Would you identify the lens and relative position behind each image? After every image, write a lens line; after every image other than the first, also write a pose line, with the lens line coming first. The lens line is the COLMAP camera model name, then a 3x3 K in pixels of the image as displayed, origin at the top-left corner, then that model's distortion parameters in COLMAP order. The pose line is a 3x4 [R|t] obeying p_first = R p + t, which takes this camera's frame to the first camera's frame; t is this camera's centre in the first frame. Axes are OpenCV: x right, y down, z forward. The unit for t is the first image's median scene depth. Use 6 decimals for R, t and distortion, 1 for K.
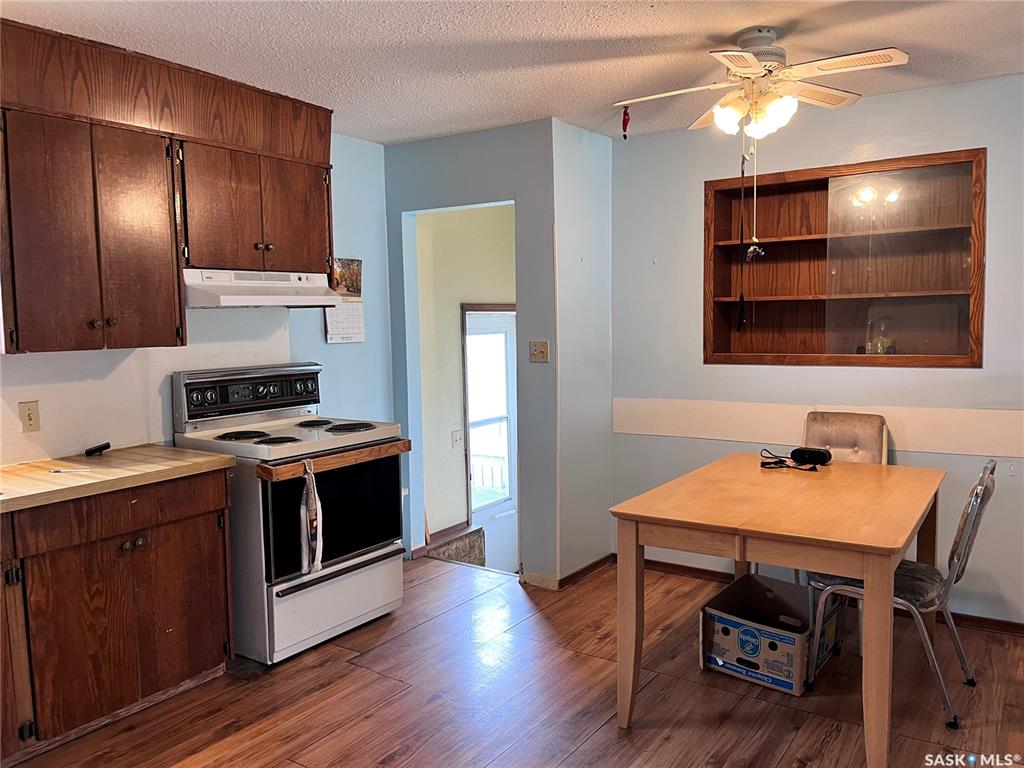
lens RADIAL K [[772.8, 0, 514.4], [0, 772.8, 384.2], [0, 0, 1]] dist [0.016851, -0.024495]
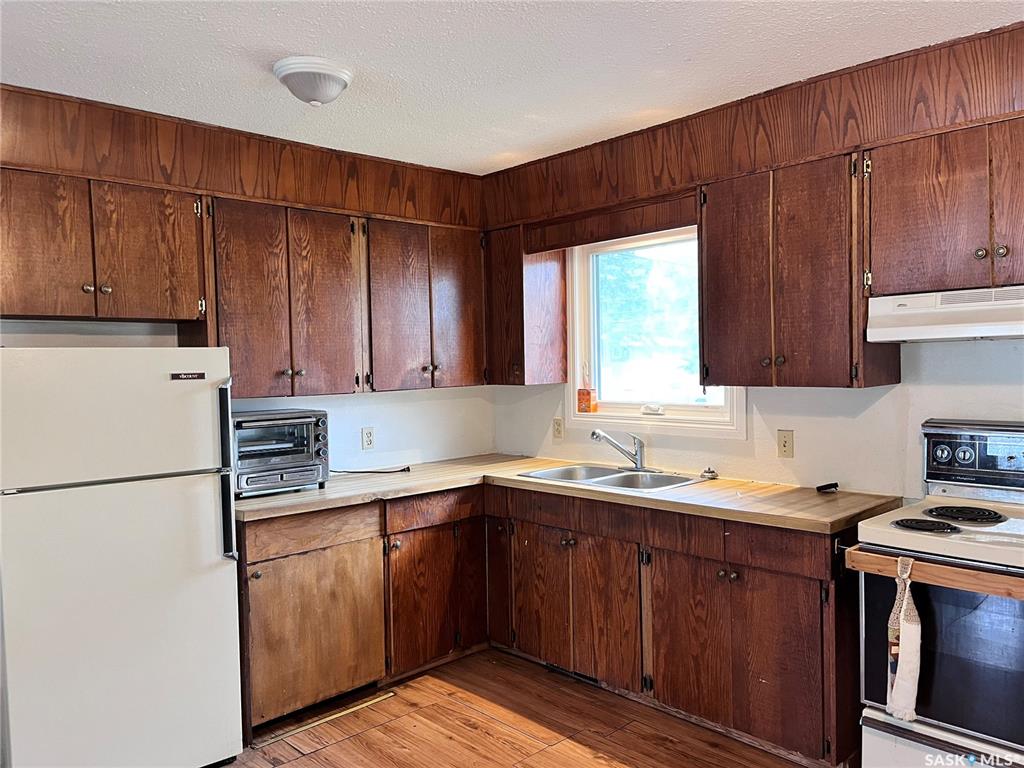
lens RADIAL K [[772.8, 0, 514.1], [0, 772.8, 386.5], [0, 0, 1]] dist [0.016851, -0.024495]
pose [[-0.212066, 0.053595, -0.975785, 0.546341], [-0.062990, 0.995669, 0.068377, -0.093907], [0.975223, 0.075965, -0.207771, 0.882154]]
